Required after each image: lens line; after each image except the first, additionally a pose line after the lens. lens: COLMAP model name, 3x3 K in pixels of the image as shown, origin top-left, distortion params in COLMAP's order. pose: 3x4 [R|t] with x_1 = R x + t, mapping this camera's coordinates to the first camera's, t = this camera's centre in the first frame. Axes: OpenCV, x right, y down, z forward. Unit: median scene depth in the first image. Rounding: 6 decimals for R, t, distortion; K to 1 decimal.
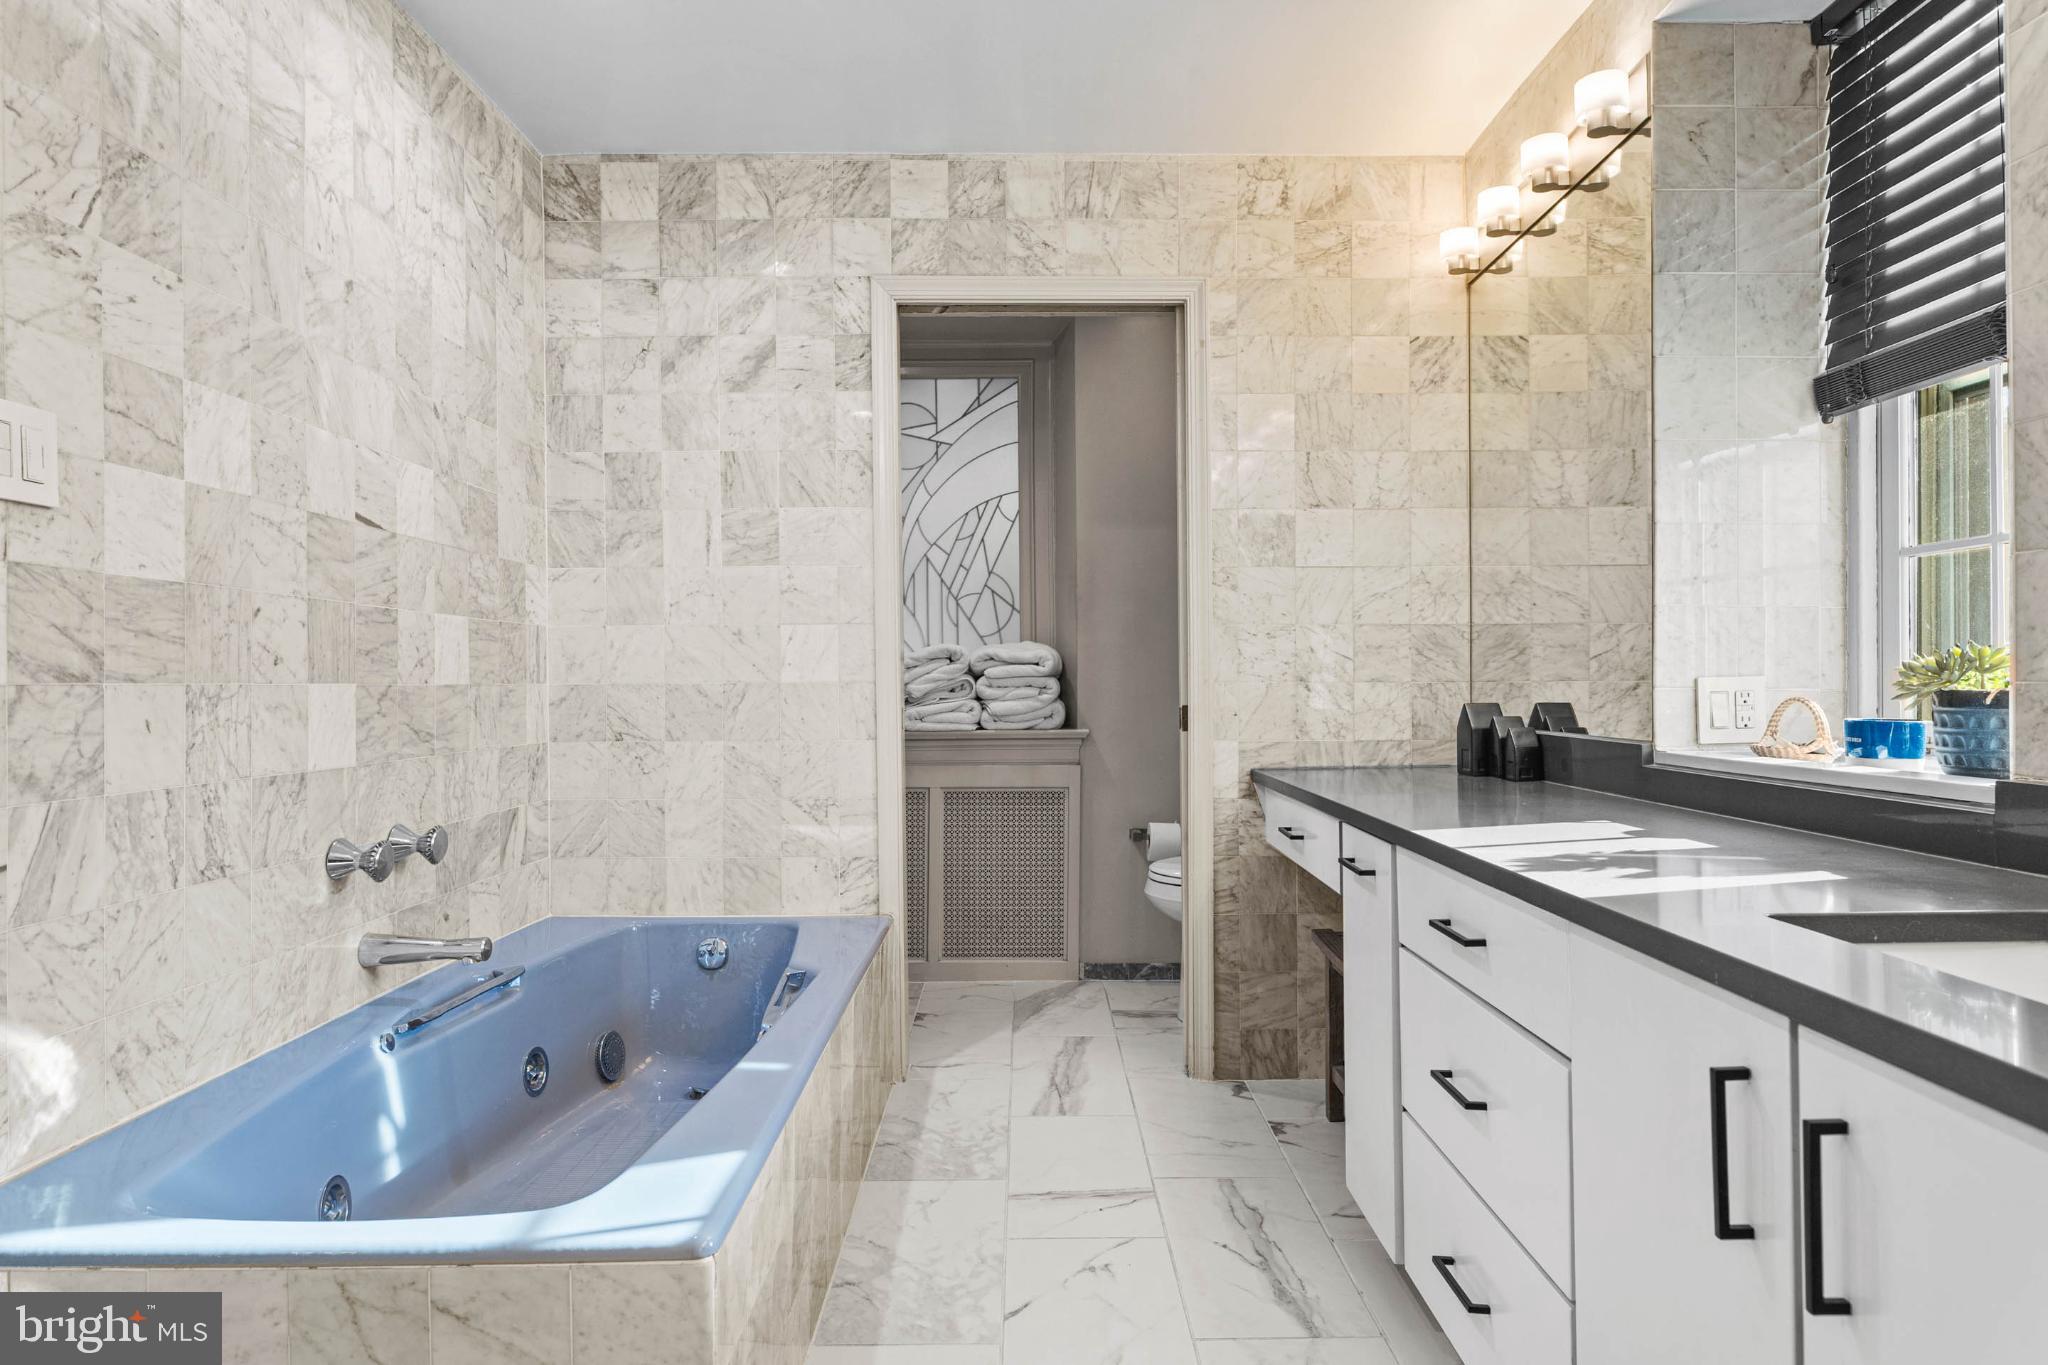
lens RADIAL K [[1164.2, 0, 1024.0], [0, 1164.2, 682.5], [0, 0, 1]] dist [-0.012994, -0.000056]
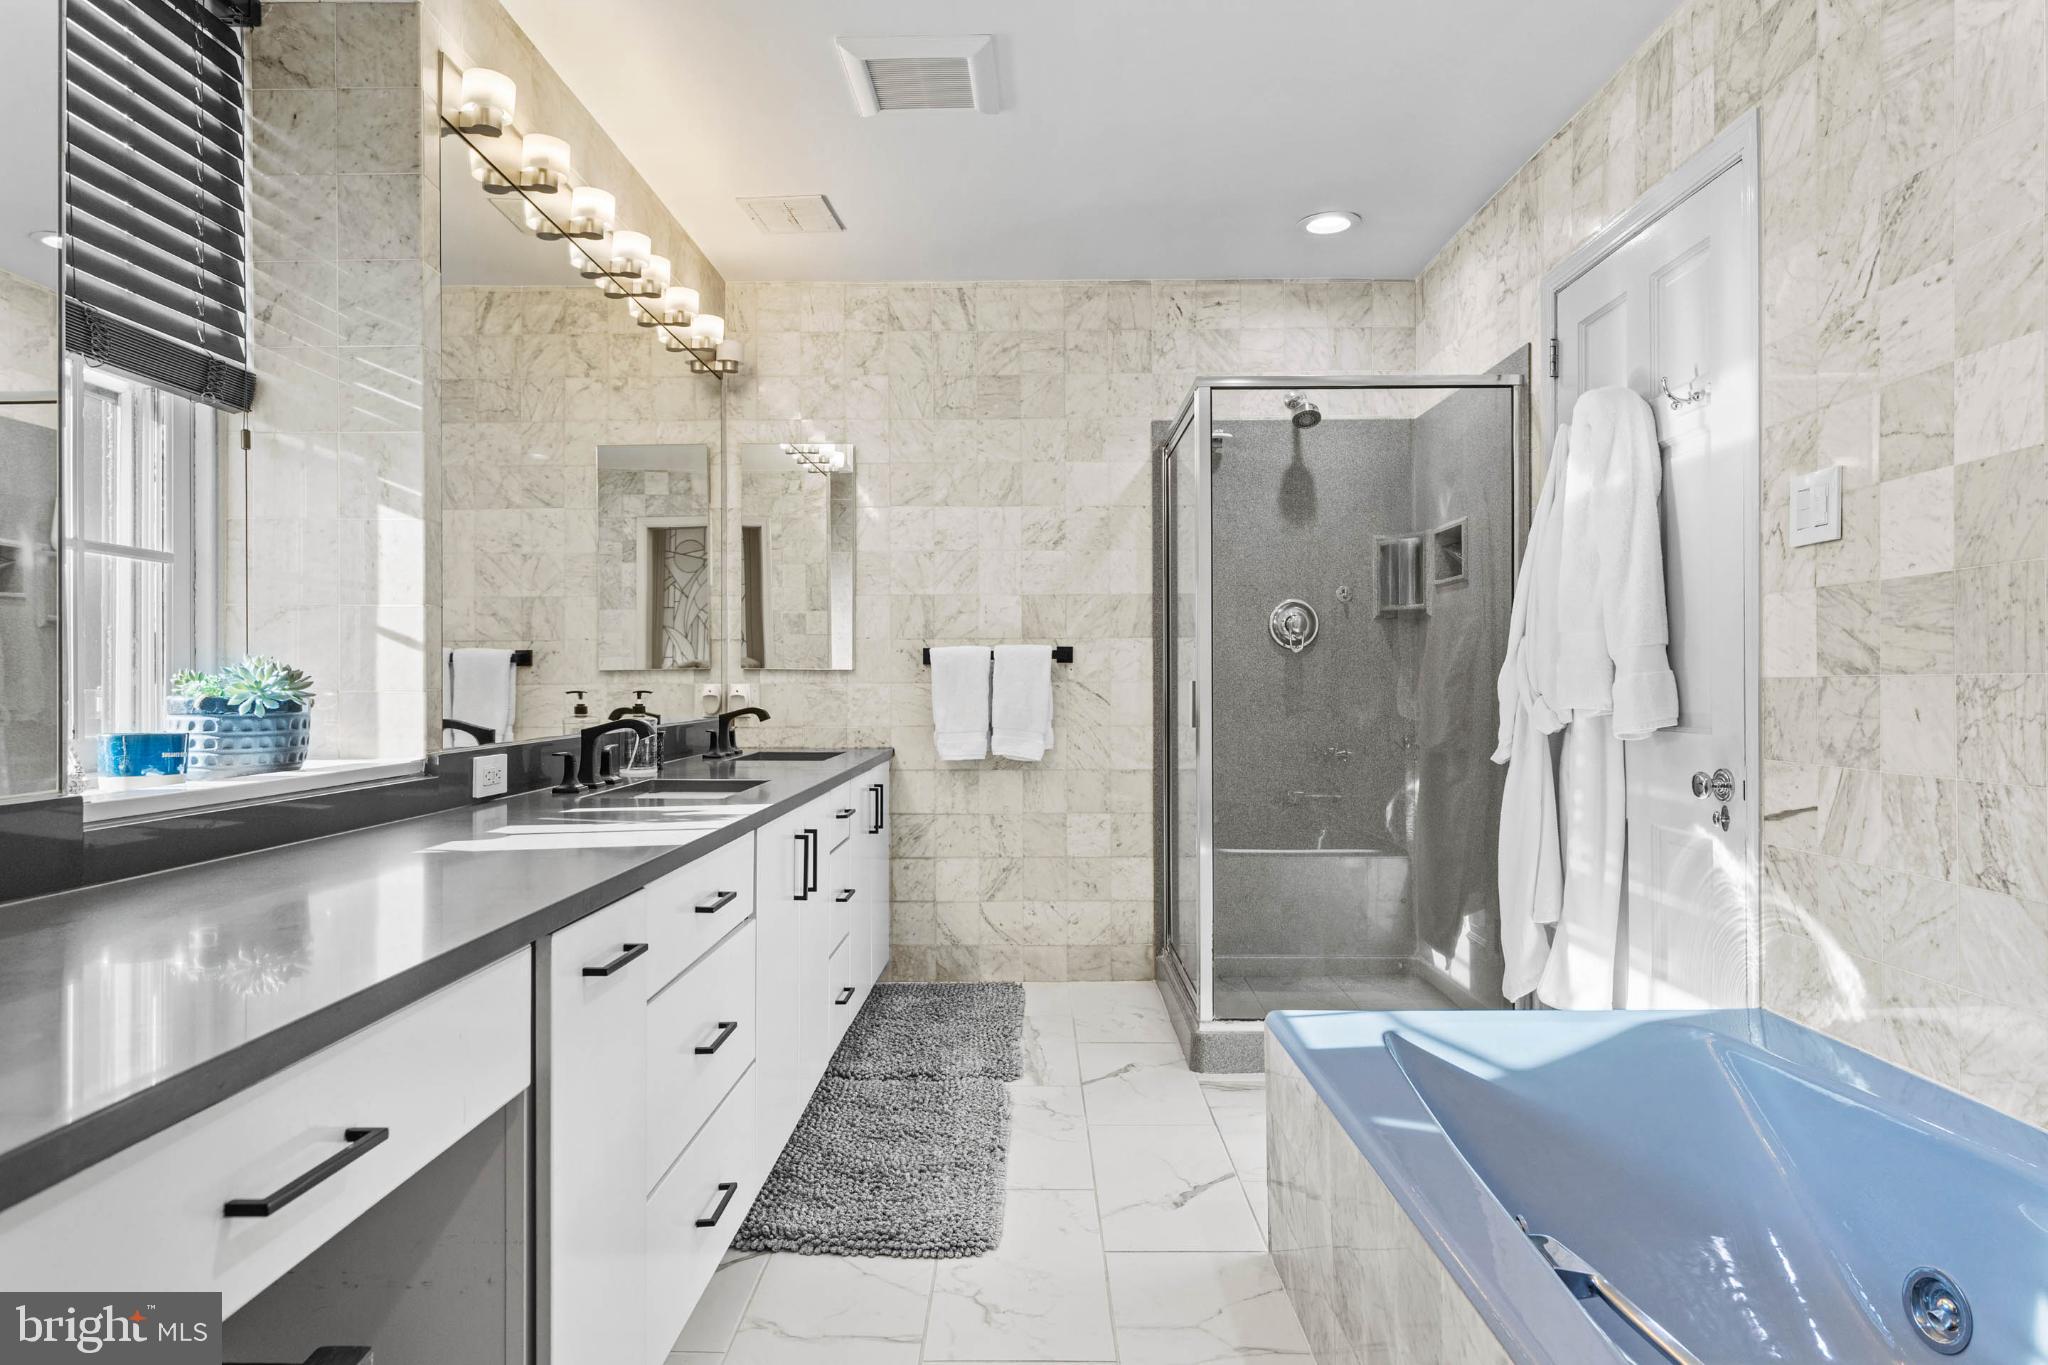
lens RADIAL K [[1164.2, 0, 1024.0], [0, 1164.2, 682.5], [0, 0, 1]] dist [-0.012994, -0.000056]
pose [[-0.999928, 0.010729, 0.005464, 0.050983], [0.010708, 0.999935, -0.003812, 0.003112], [-0.005504, -0.003753, -0.999978, 1.918343]]
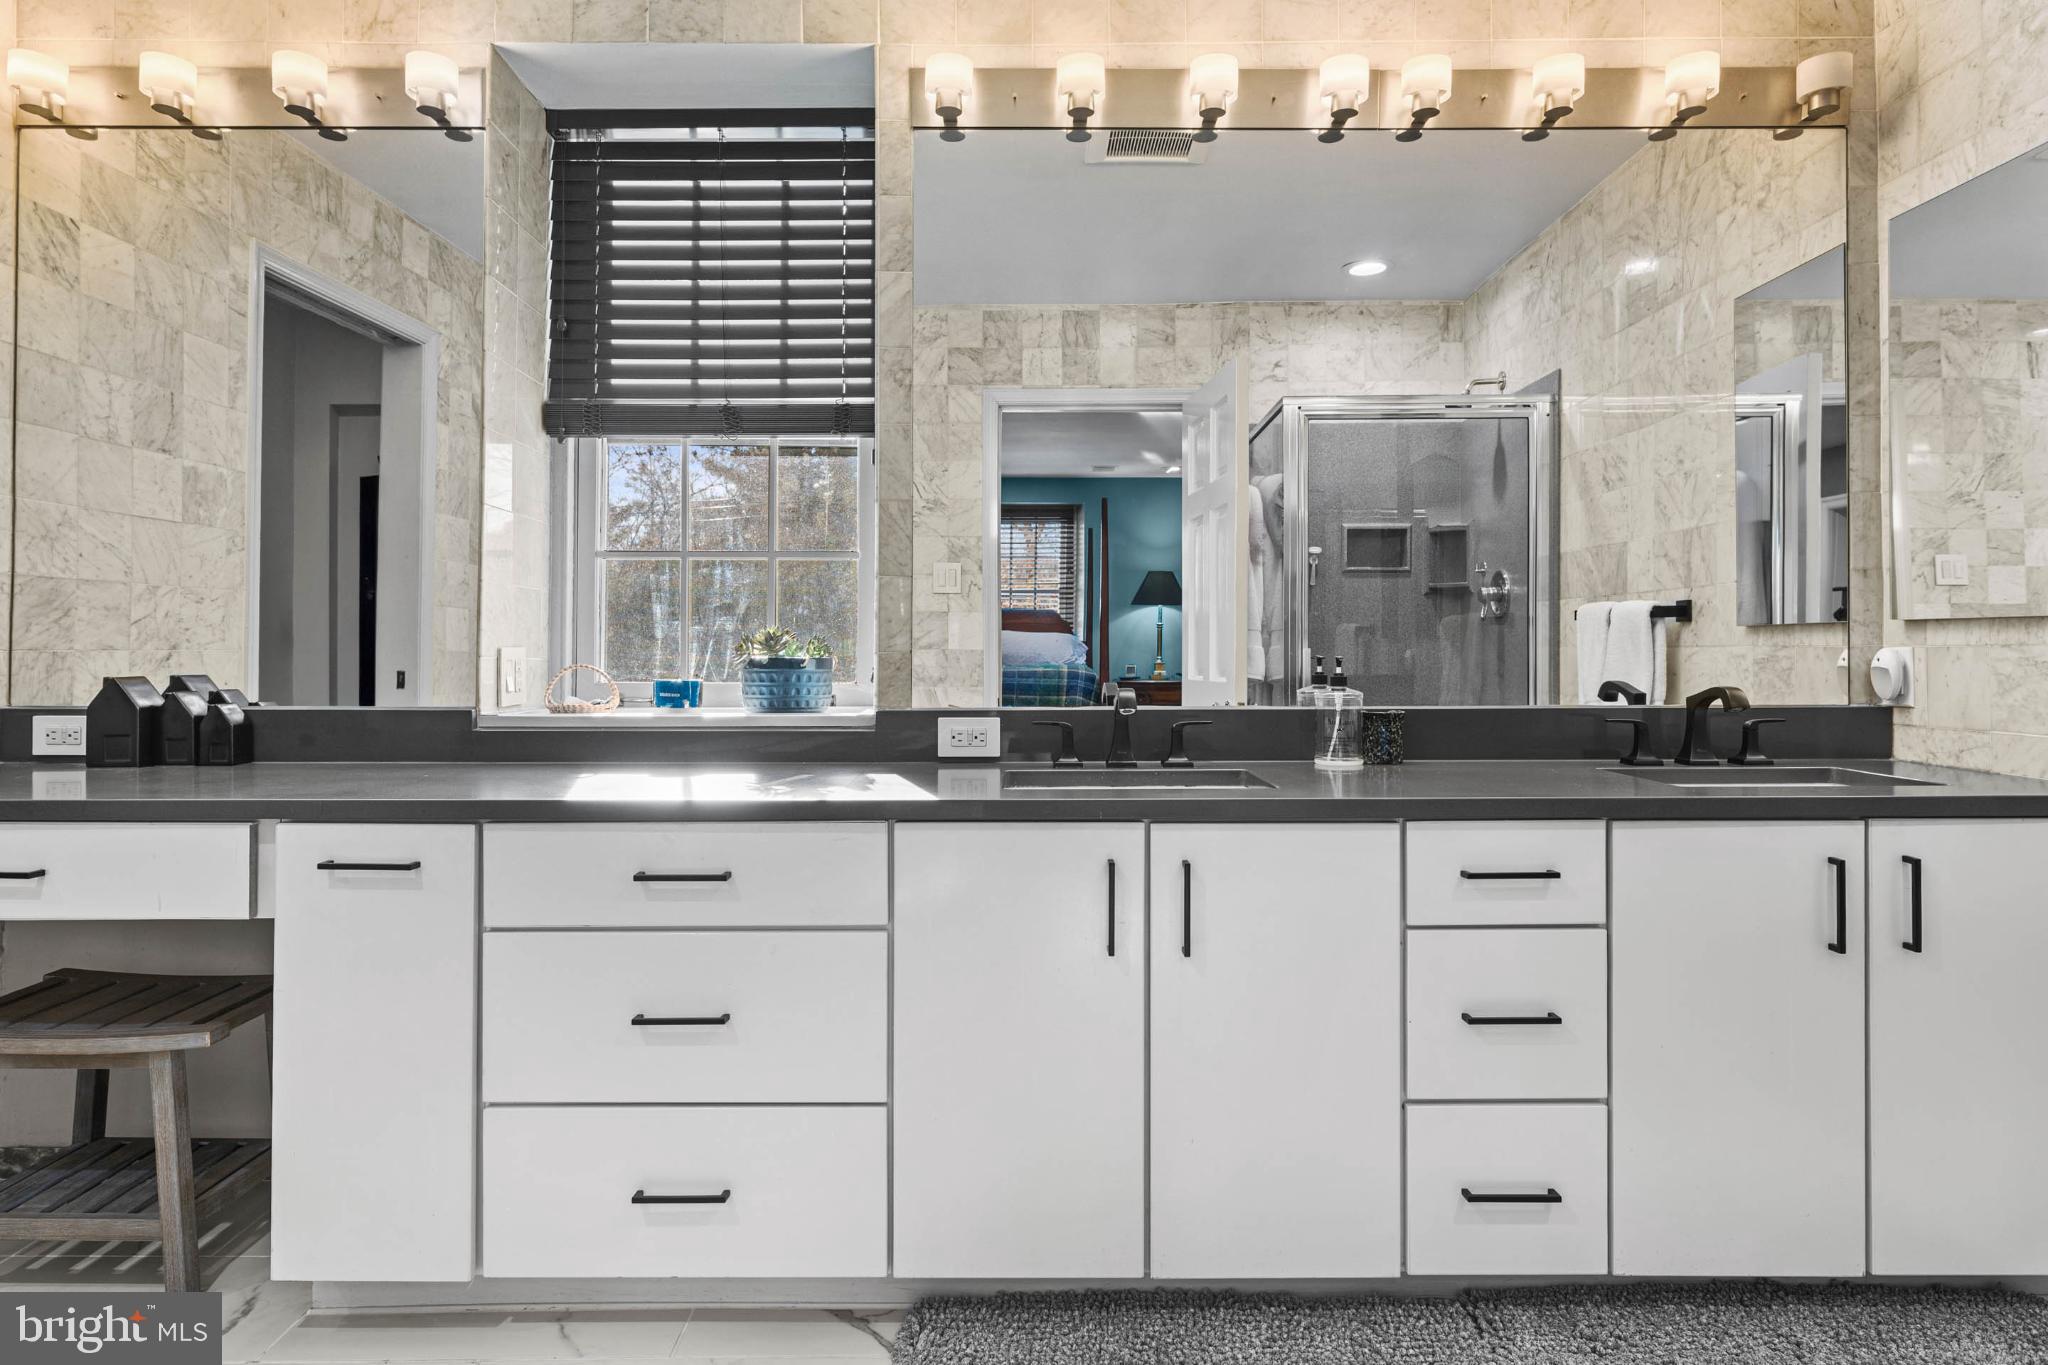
lens RADIAL K [[1159.3, 0, 1020.5], [0, 1159.3, 640.3], [0, 0, 1]] dist [-0.007934, -0.000462]
pose [[-0.014525, 0.016295, 0.999762, -0.645802], [-0.001257, 0.999866, -0.016315, 0.007505], [-0.999894, -0.001494, -0.014502, 0.618560]]
